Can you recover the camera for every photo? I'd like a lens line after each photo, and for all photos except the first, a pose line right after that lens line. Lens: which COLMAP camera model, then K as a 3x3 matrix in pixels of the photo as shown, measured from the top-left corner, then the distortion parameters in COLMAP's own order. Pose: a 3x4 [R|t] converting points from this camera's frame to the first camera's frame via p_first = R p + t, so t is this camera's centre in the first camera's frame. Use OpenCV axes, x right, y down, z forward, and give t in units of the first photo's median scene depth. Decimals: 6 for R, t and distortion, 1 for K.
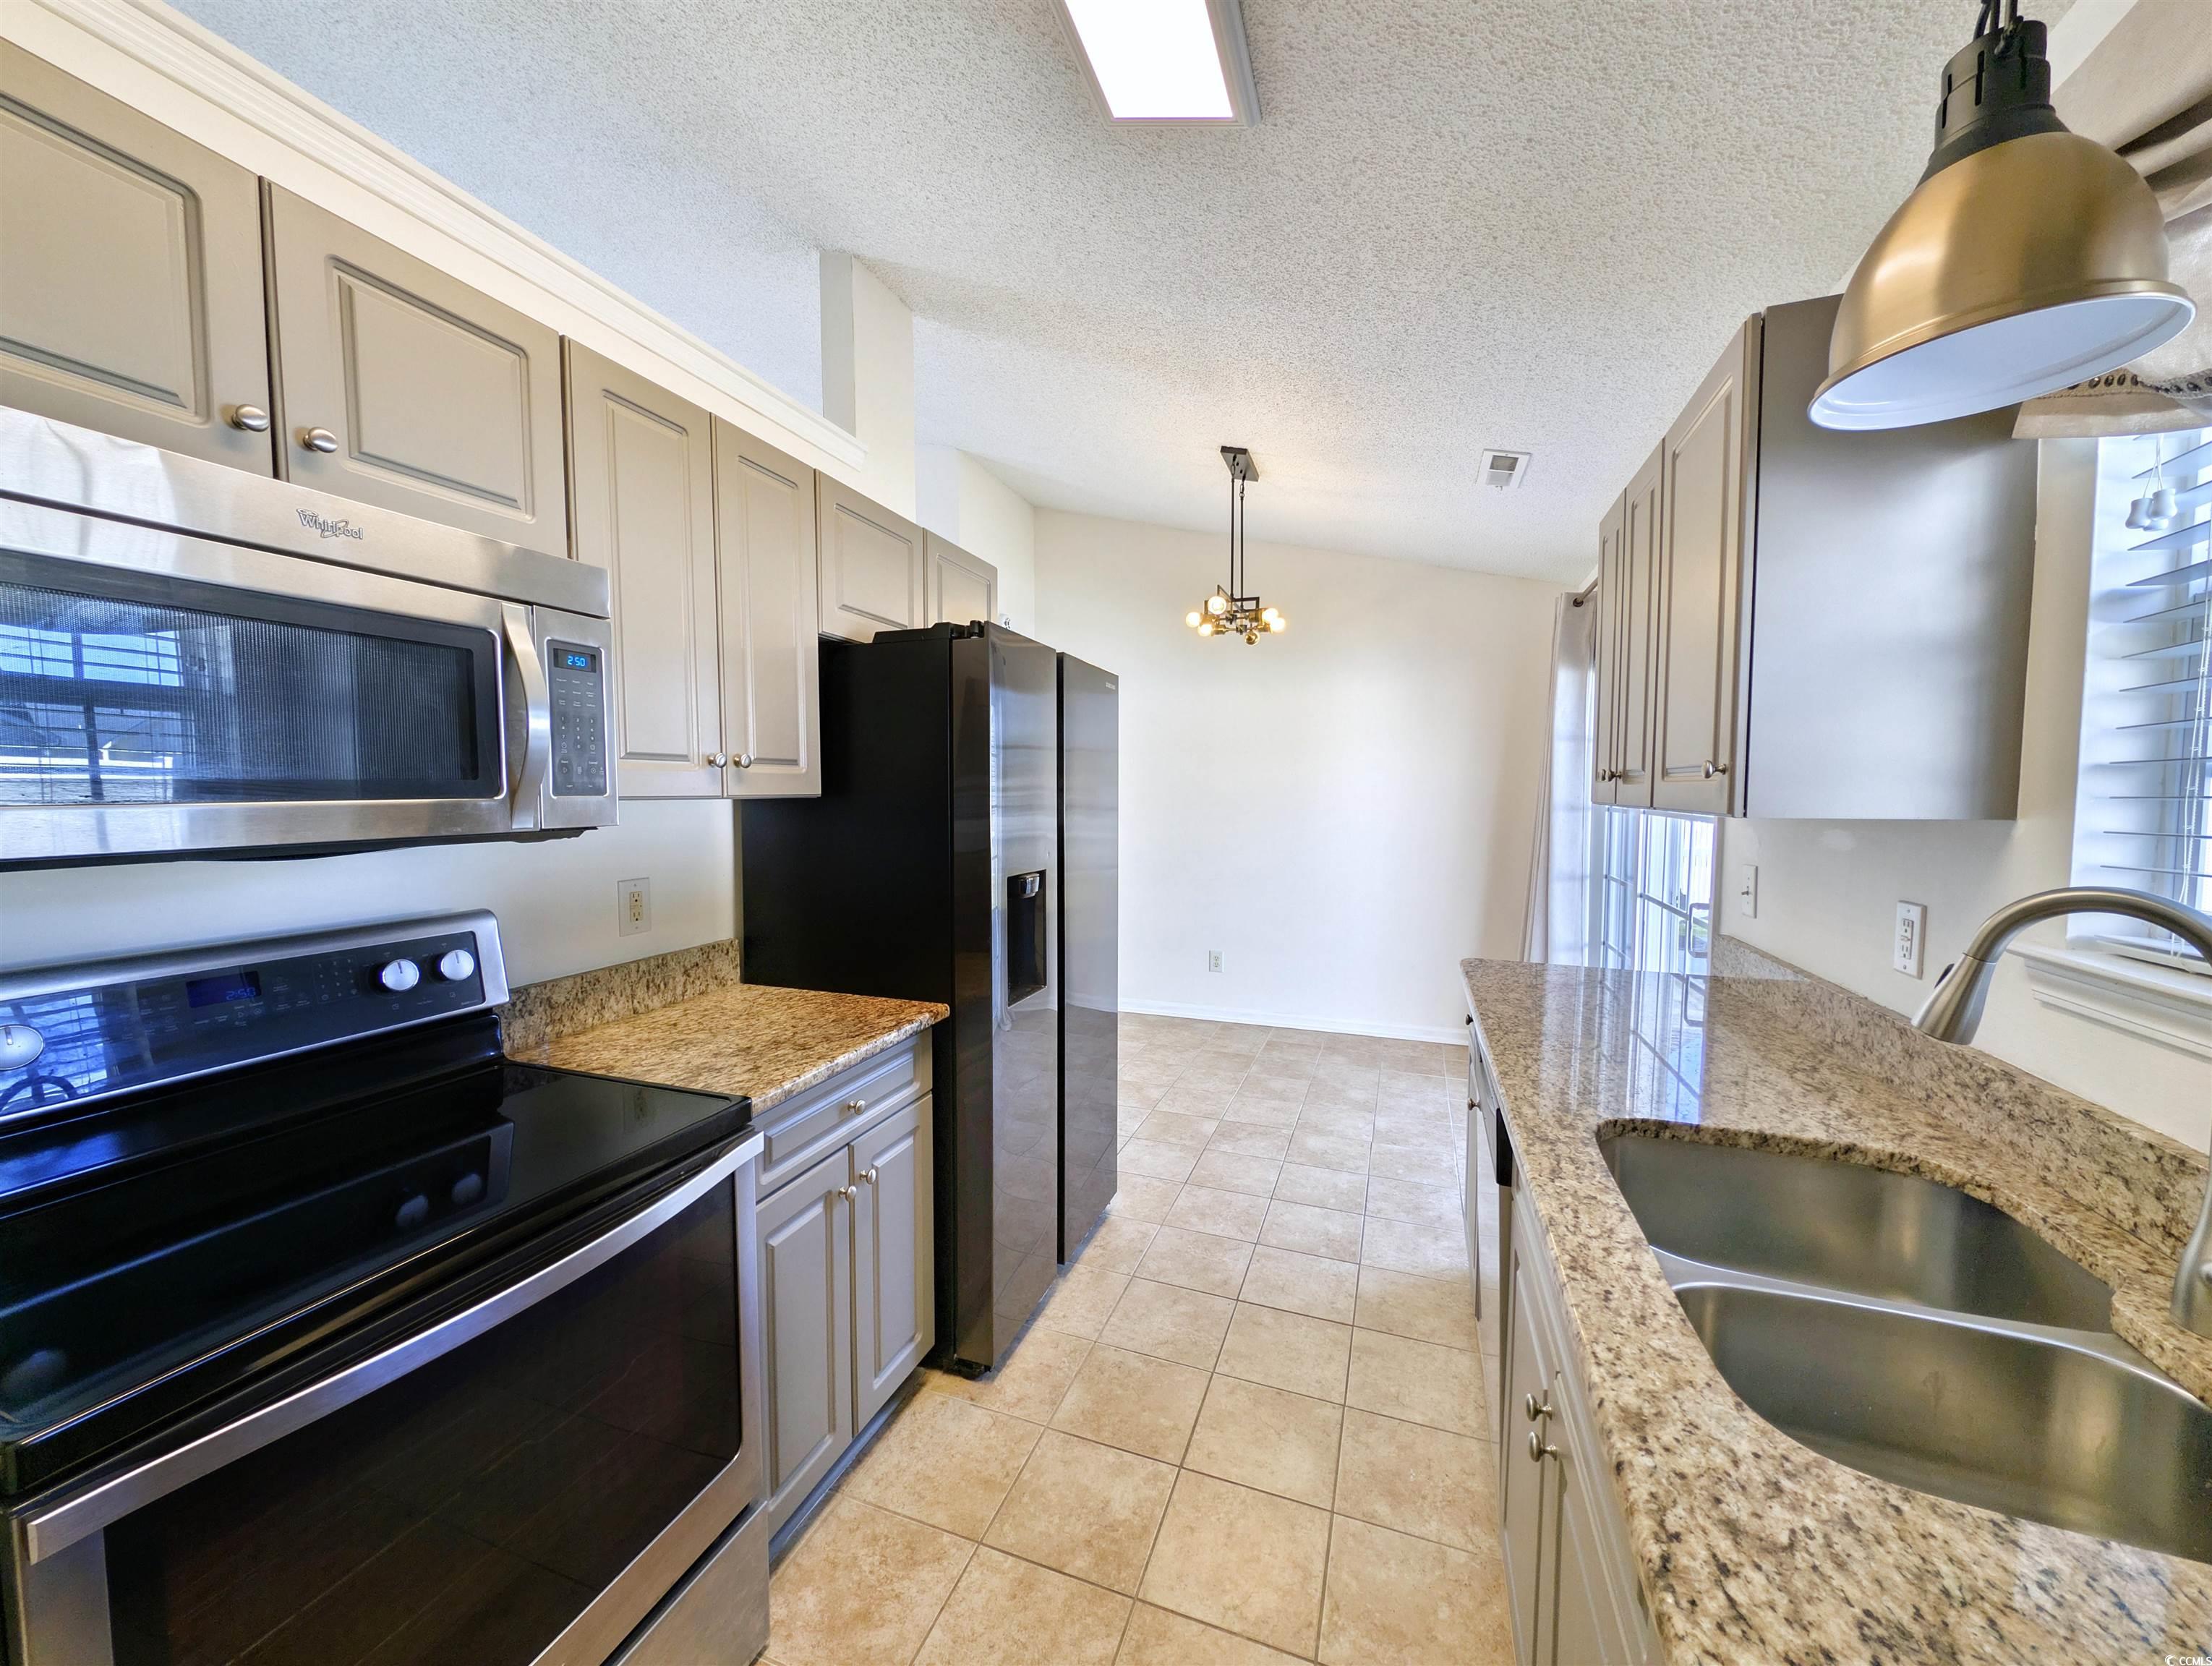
lens RADIAL K [[834.7, 0, 1090.6], [0, 834.7, 826.6], [0, 0, 1]] dist [0.005083, -0.003184]
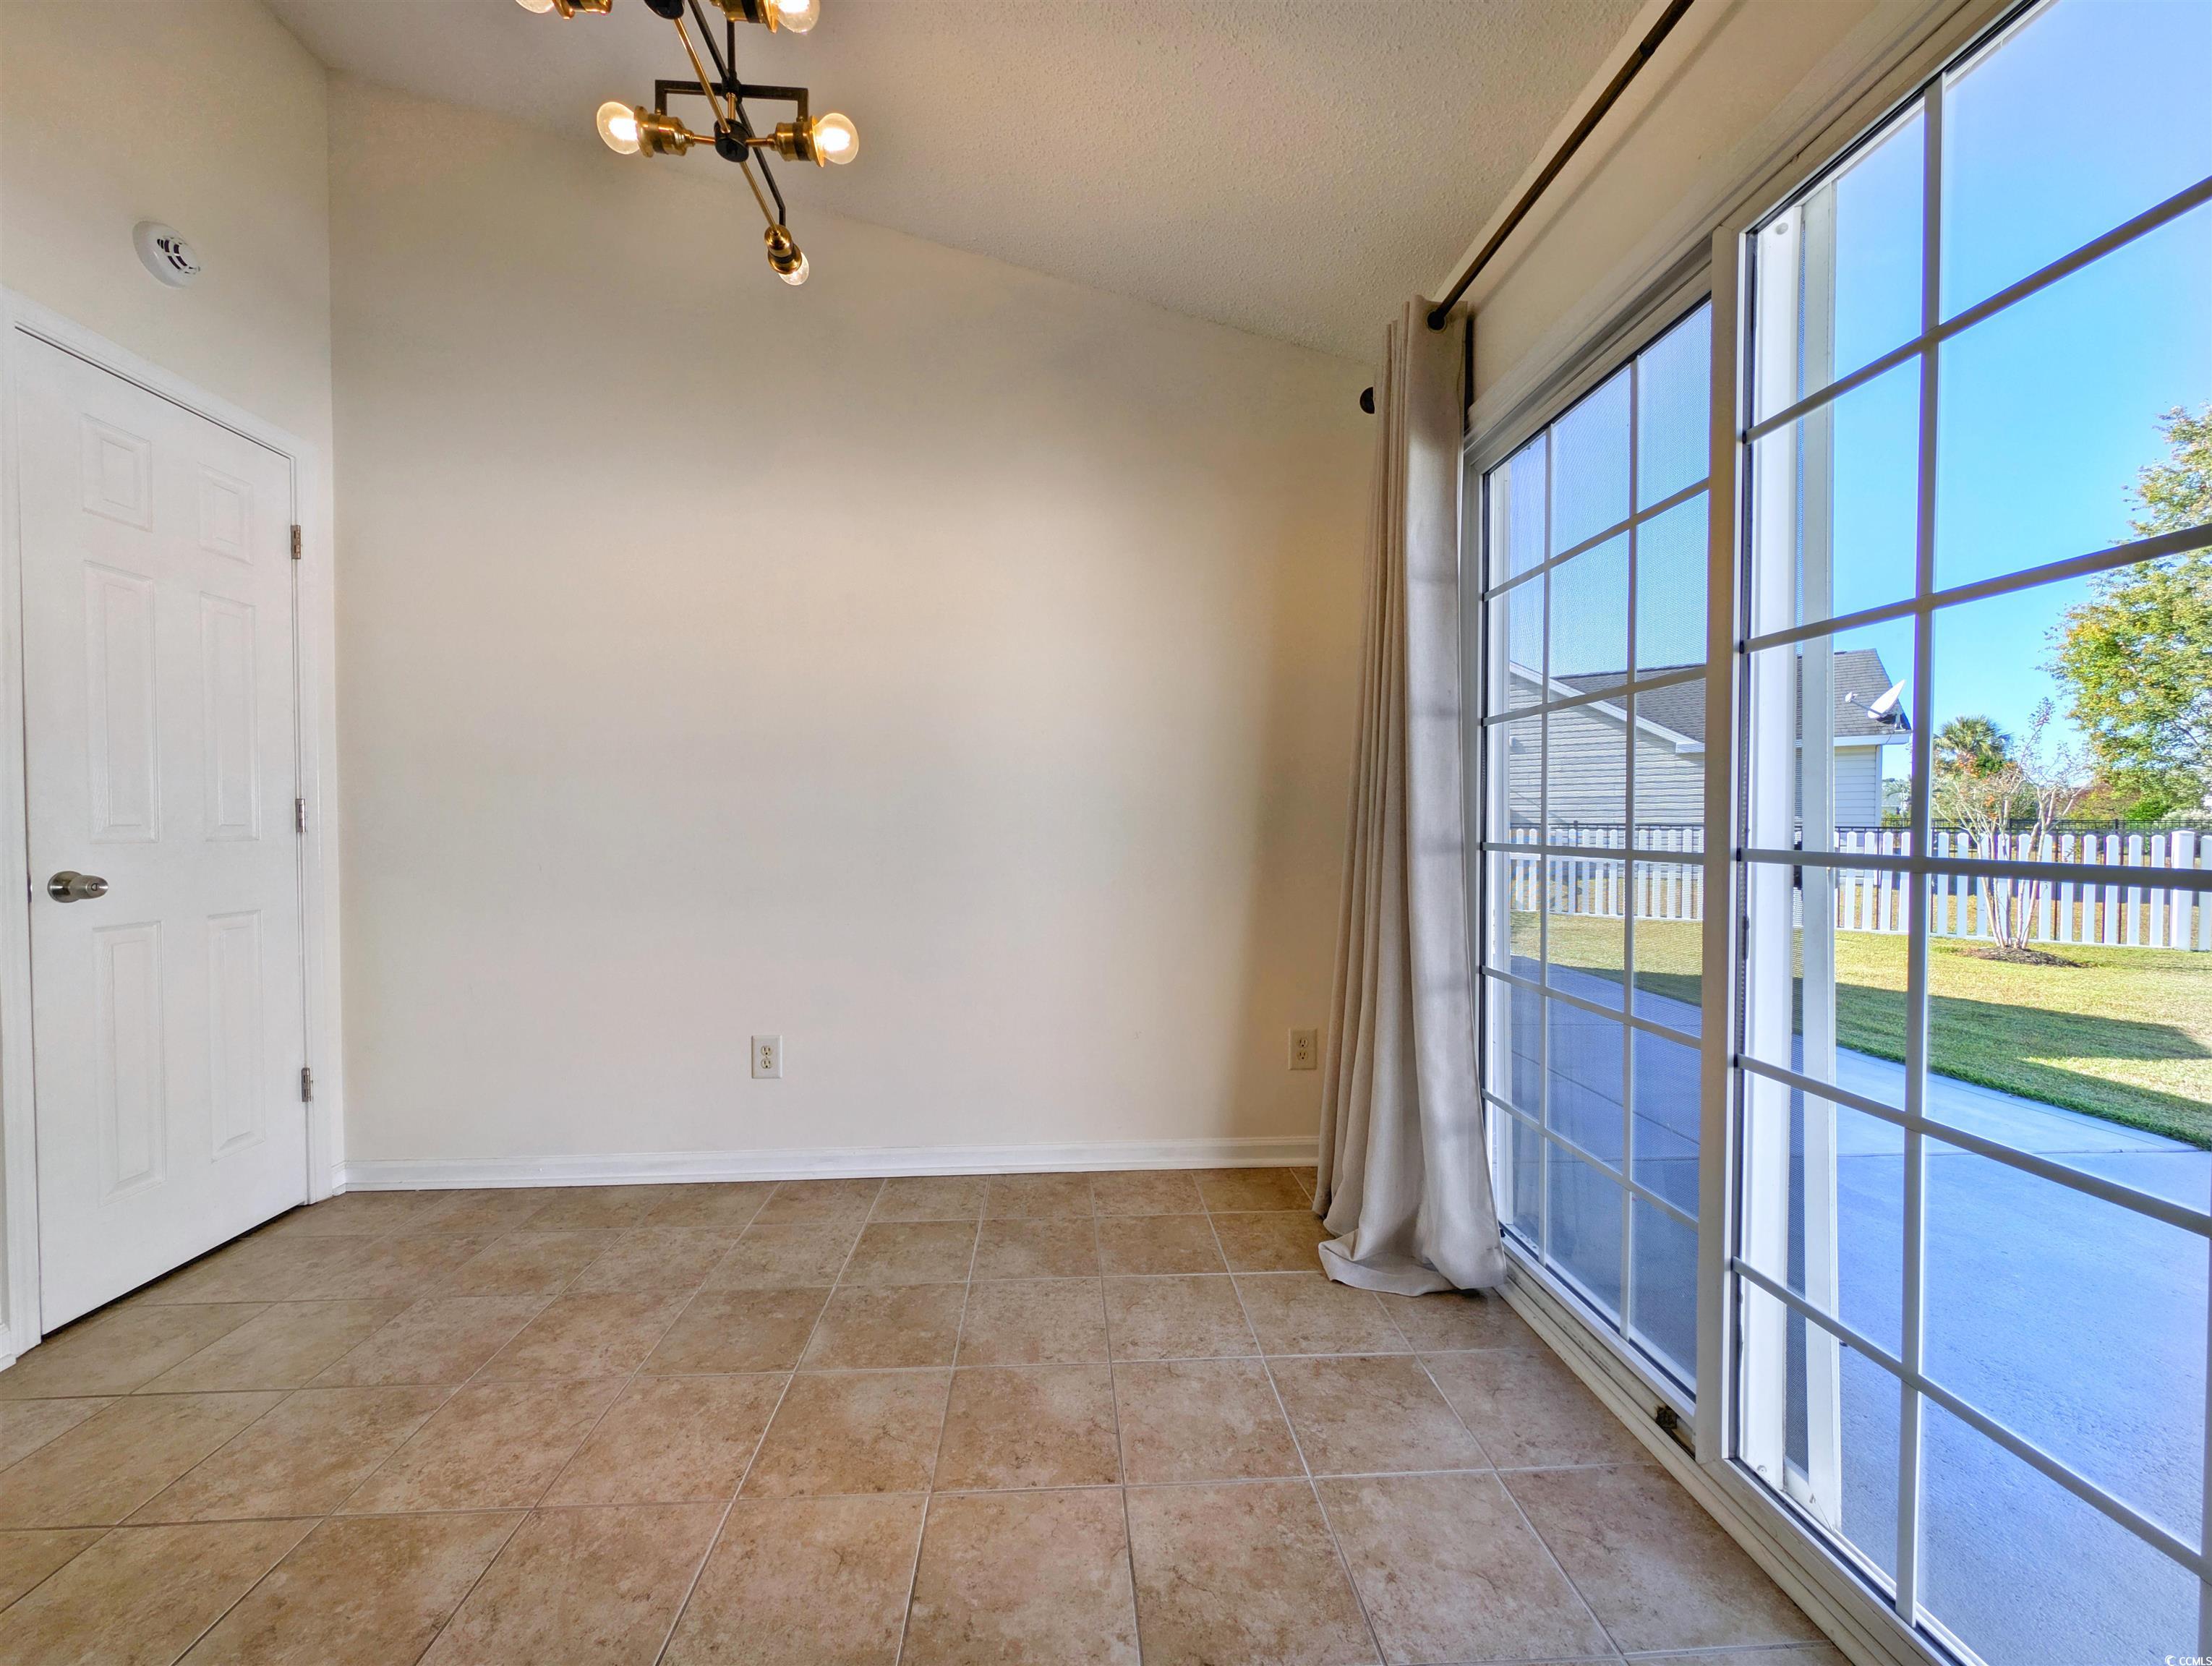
lens RADIAL K [[834.7, 0, 1094.9], [0, 834.7, 832.0], [0, 0, 1]] dist [0.005083, -0.003184]
pose [[0.915603, -0.010362, 0.401949, 0.156663], [0.022677, 0.999408, -0.025892, 0.055181], [-0.401443, 0.032822, 0.915296, 0.559188]]
